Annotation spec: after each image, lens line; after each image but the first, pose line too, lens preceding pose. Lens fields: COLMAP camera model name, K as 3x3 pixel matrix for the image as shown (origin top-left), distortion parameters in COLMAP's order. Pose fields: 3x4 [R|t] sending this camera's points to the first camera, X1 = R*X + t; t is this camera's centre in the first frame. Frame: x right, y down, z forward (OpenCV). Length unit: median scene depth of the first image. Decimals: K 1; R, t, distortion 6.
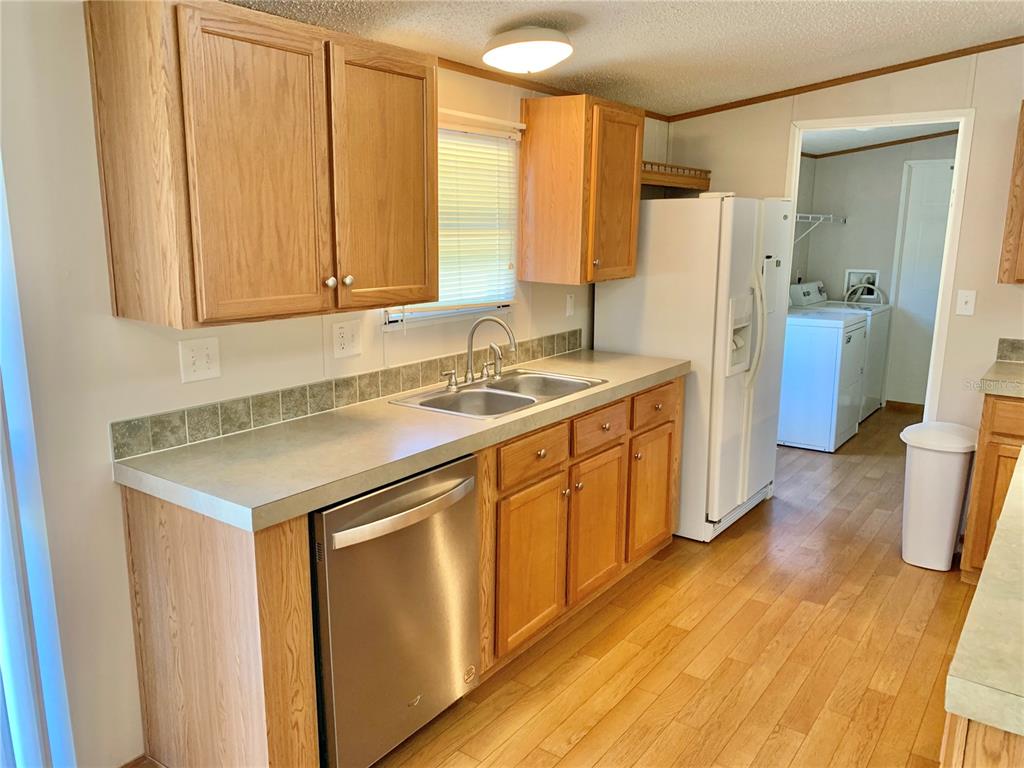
lens RADIAL K [[767.8, 0, 506.1], [0, 767.8, 386.1], [0, 0, 1]] dist [0.102890, -0.197743]
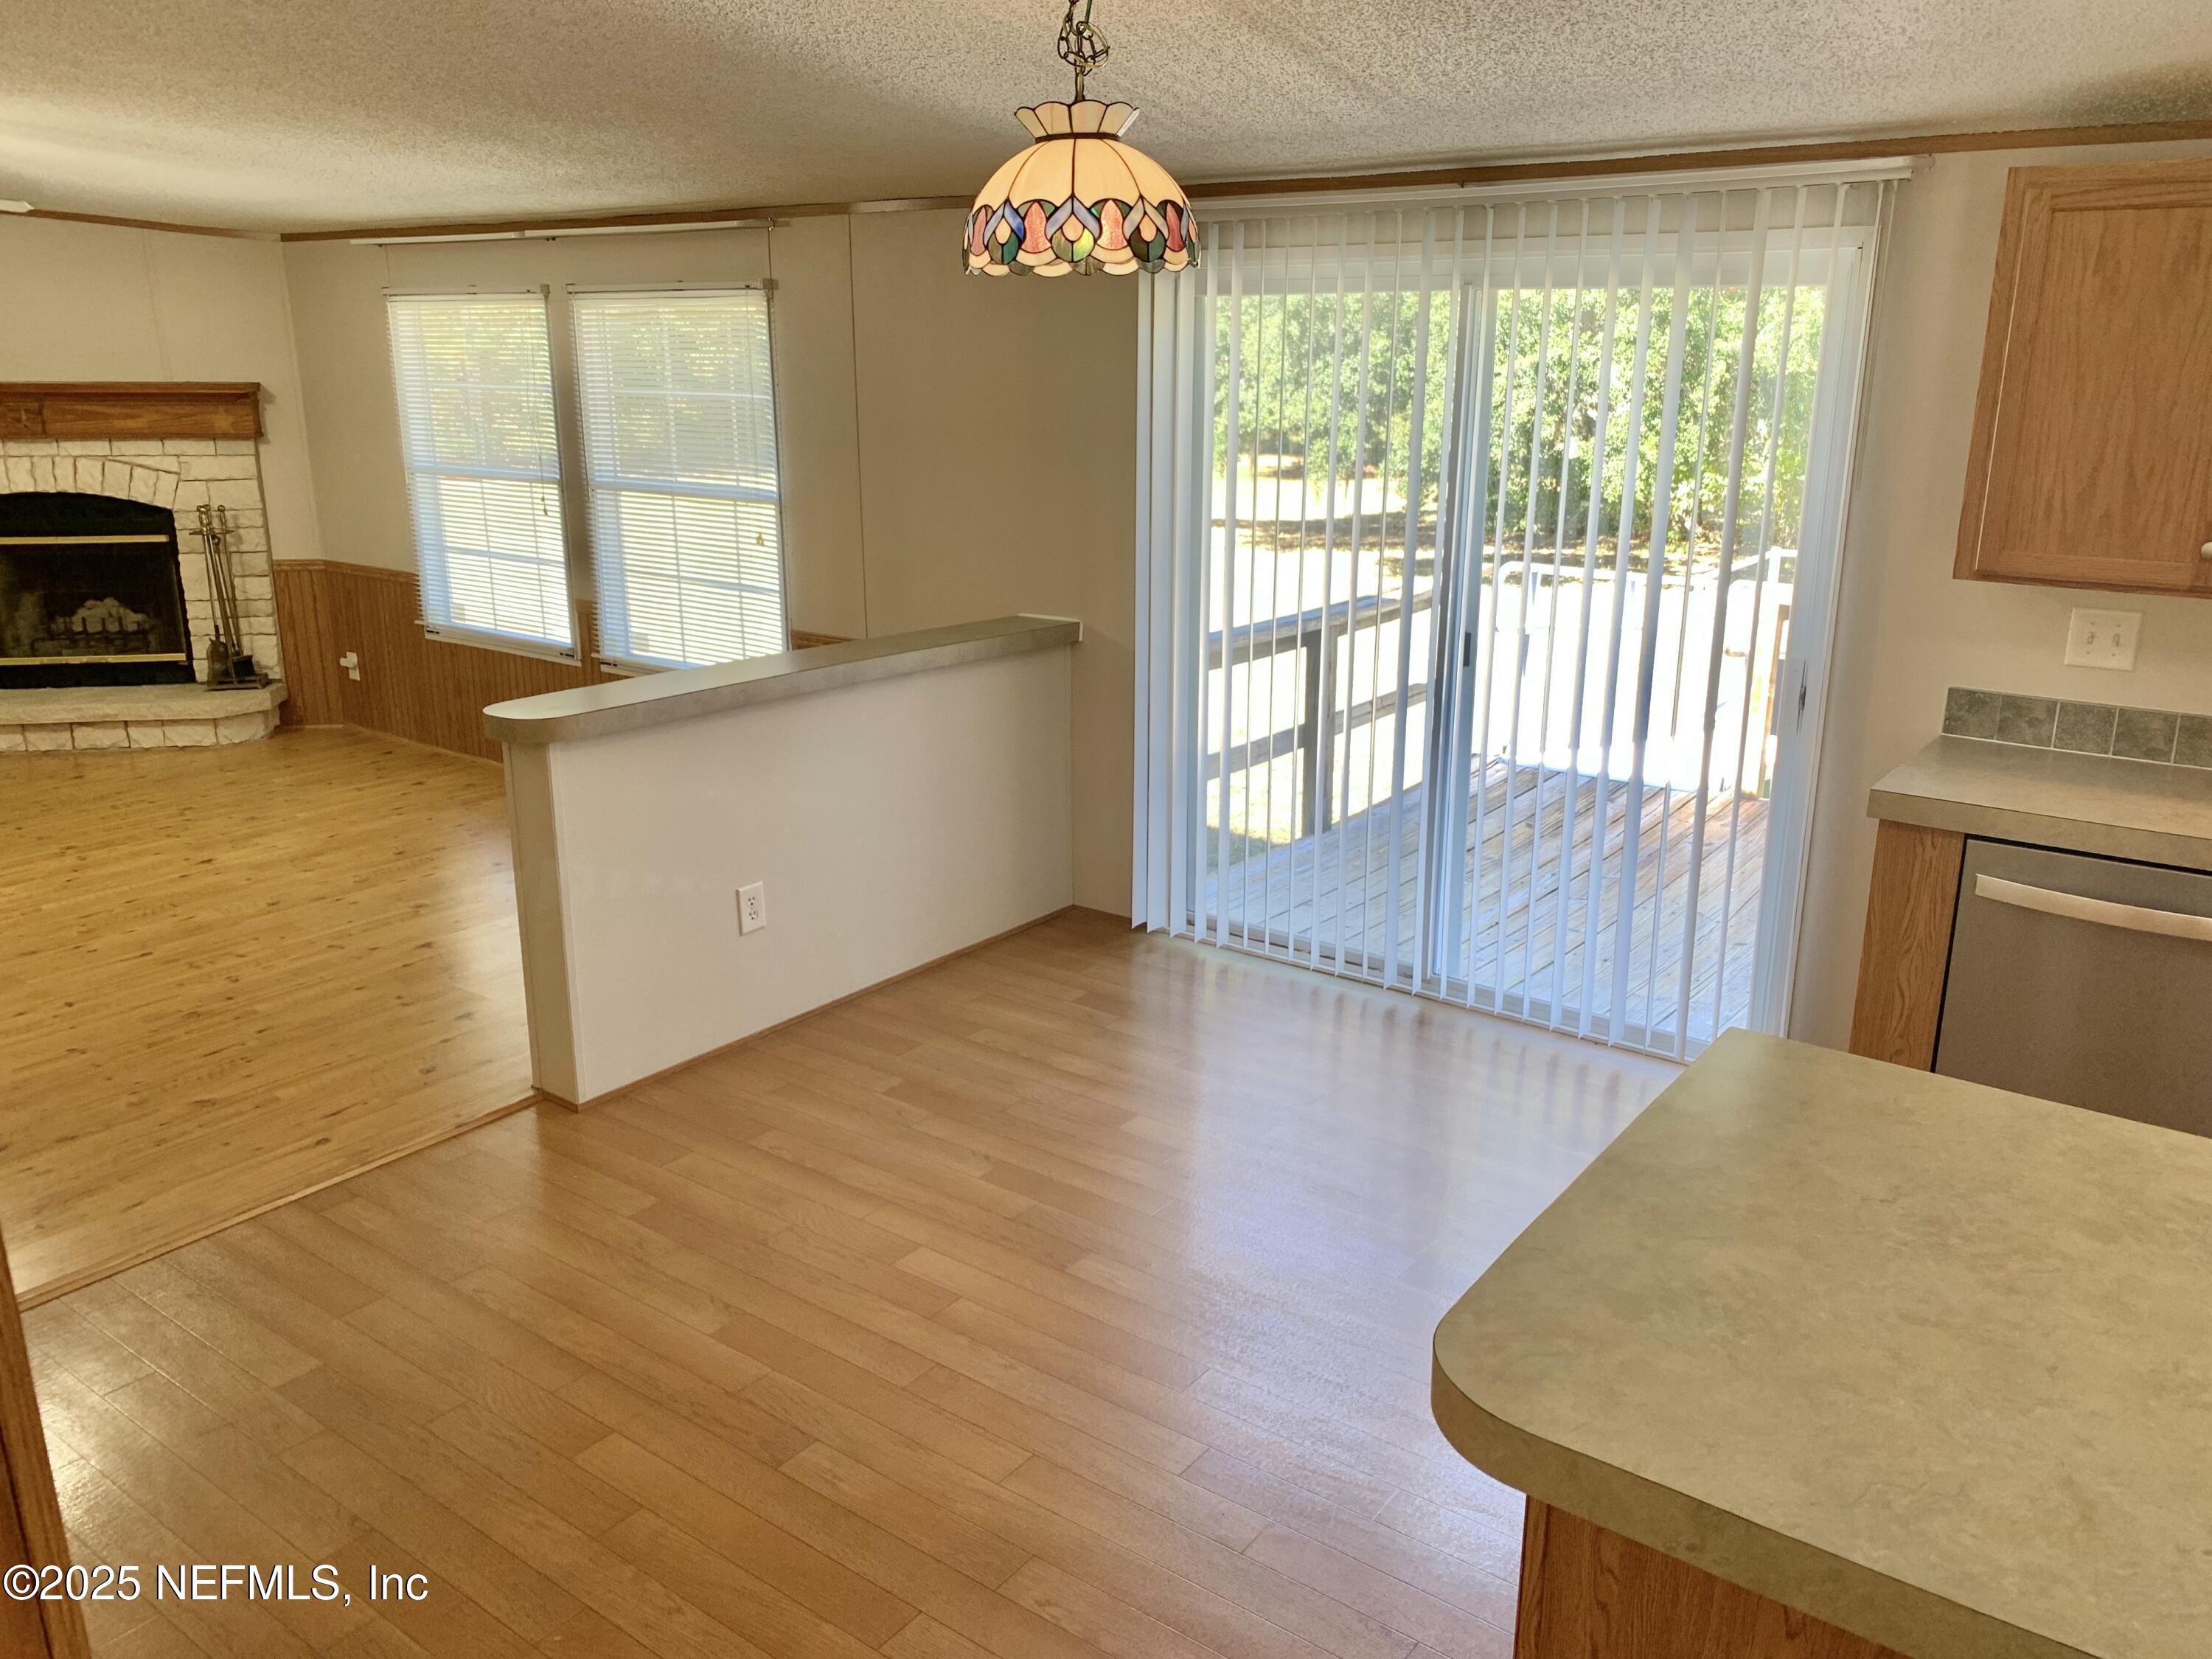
lens RADIAL K [[1707.7, 0, 1117.3], [0, 1707.7, 811.5], [0, 0, 1]] dist [0.009515, 0.003156]
pose [[-0.005384, 0.263262, -0.964709, 0.885383], [-0.211280, 0.942645, 0.258420, -0.076327], [0.977411, 0.205216, 0.050547, 0.058978]]
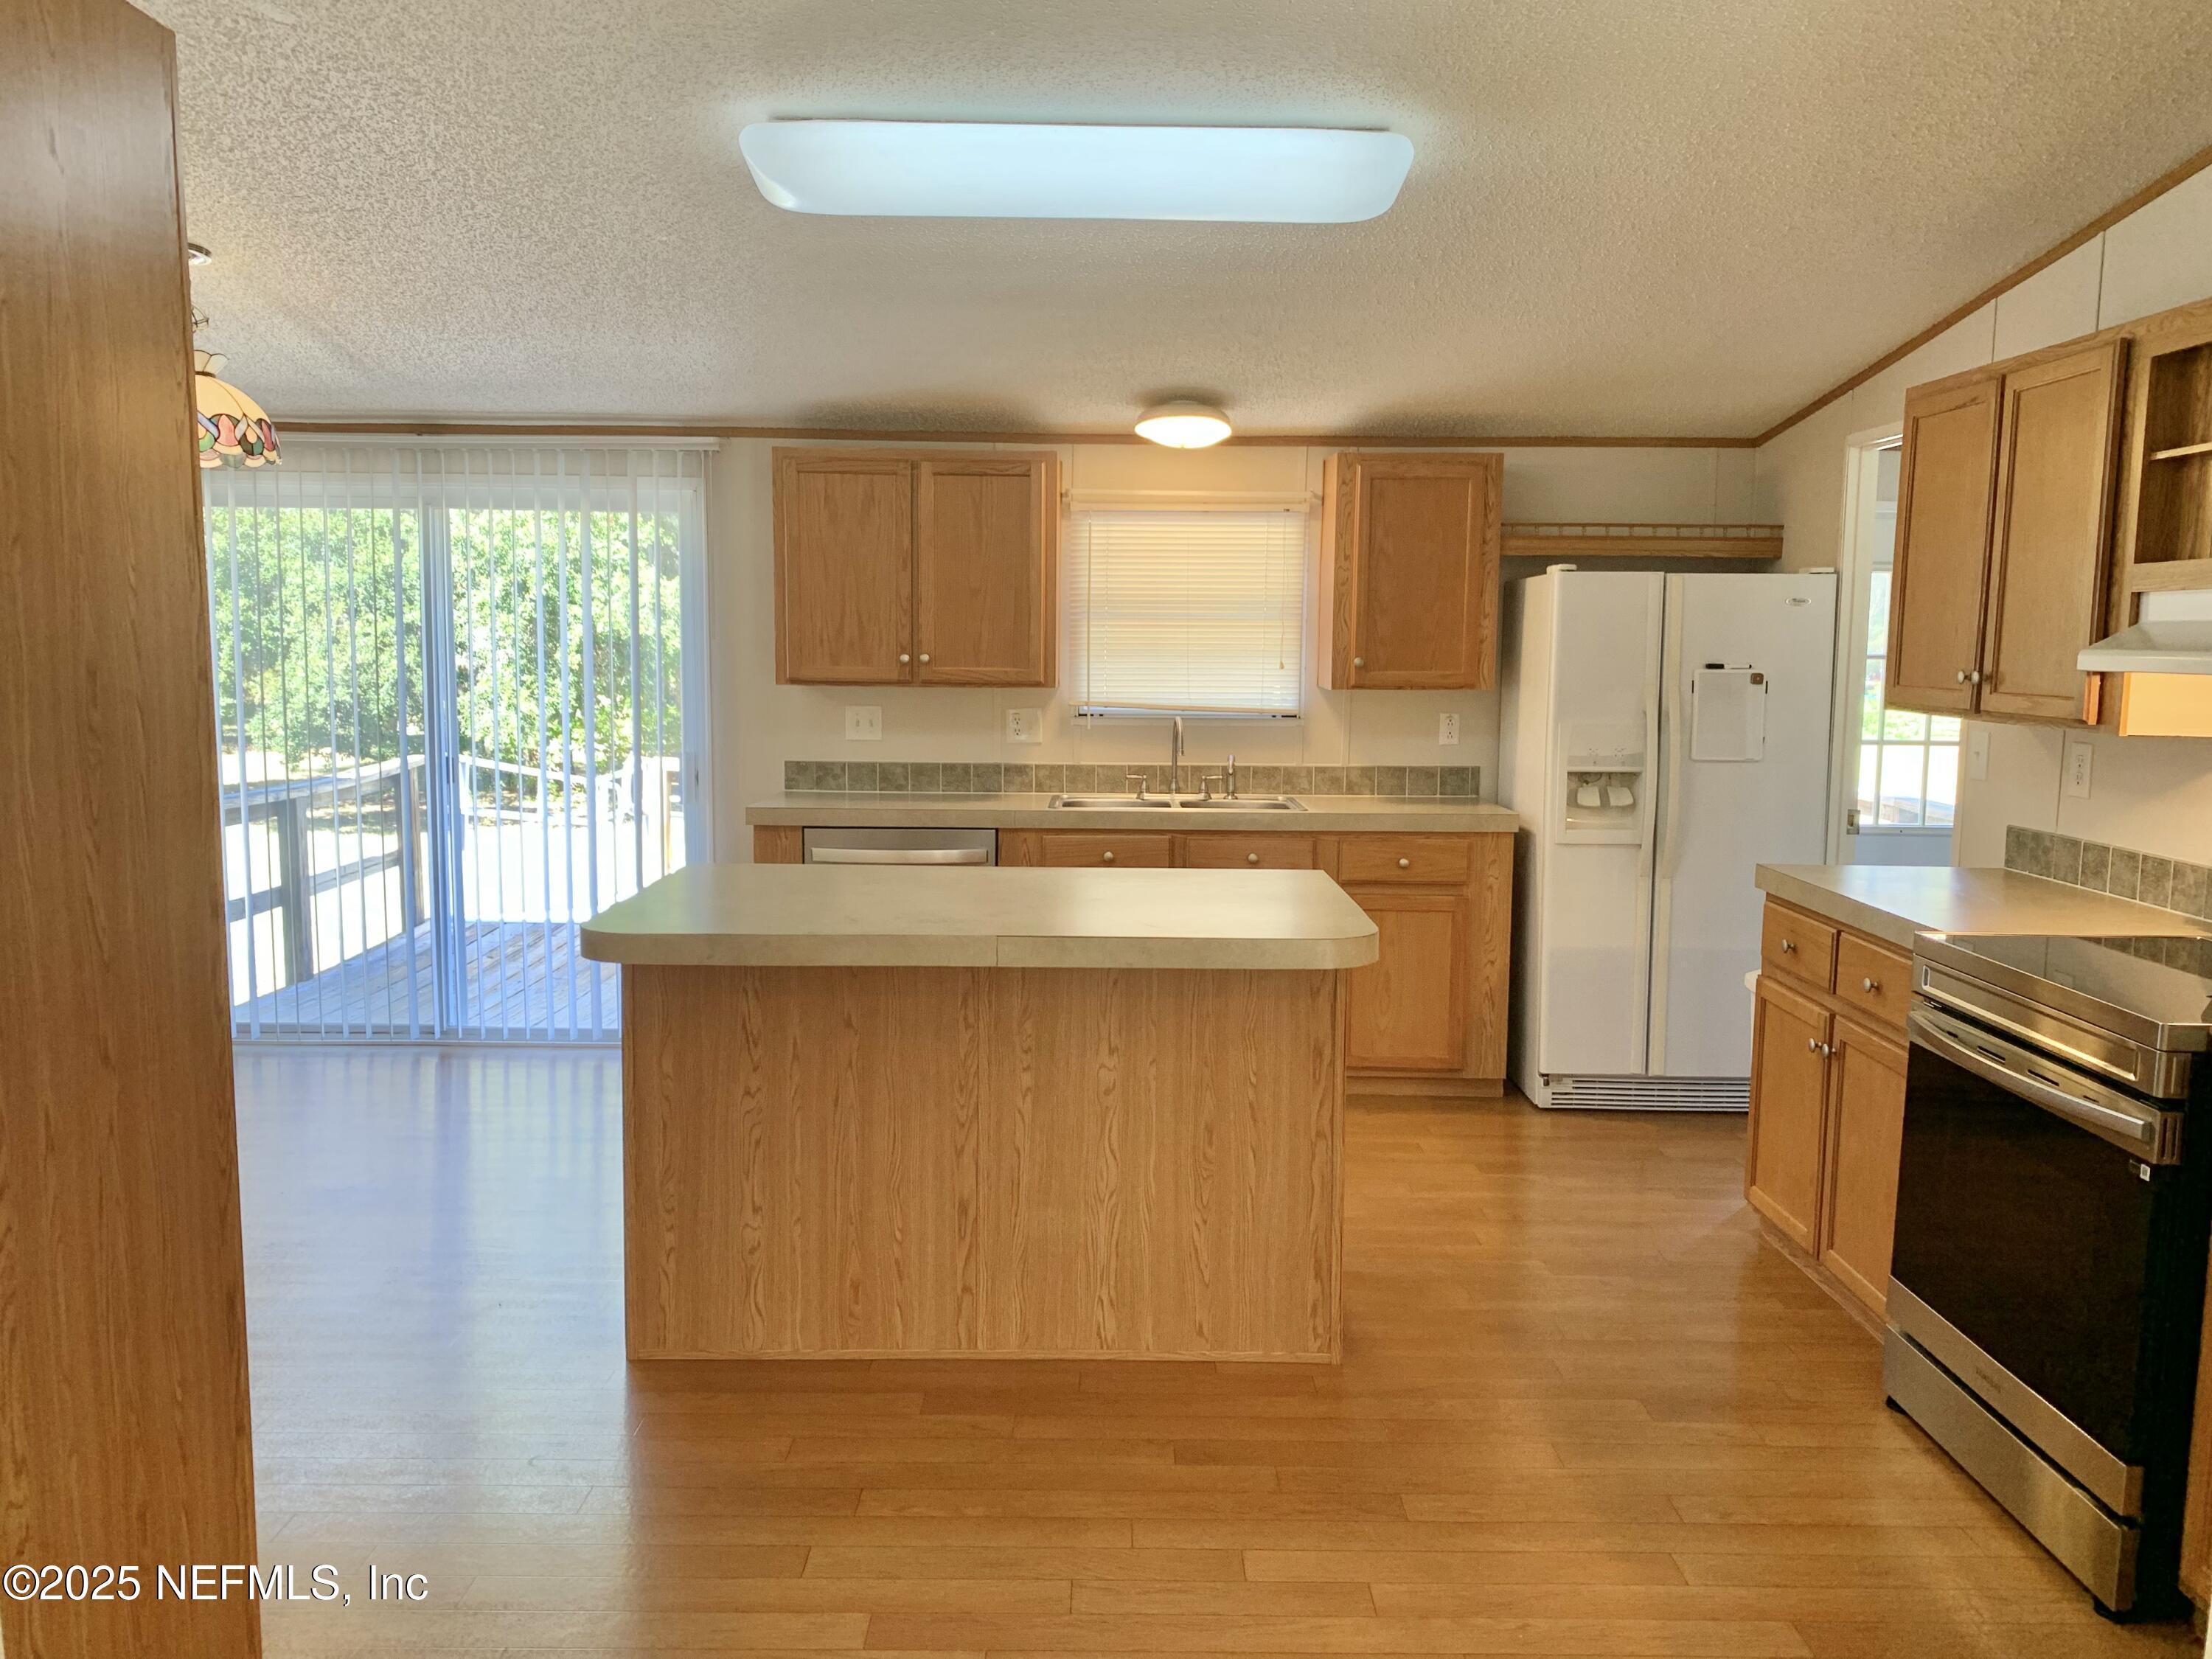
lens RADIAL K [[1672.3, 0, 1123.8], [0, 1672.3, 826.8], [0, 0, 1]] dist [0.105268, -0.152428]
pose [[0.598390, 0.092826, -0.795809, 1.466007], [-0.172812, 0.984840, -0.015067, 0.071130], [0.782346, 0.146542, 0.605360, -0.173331]]
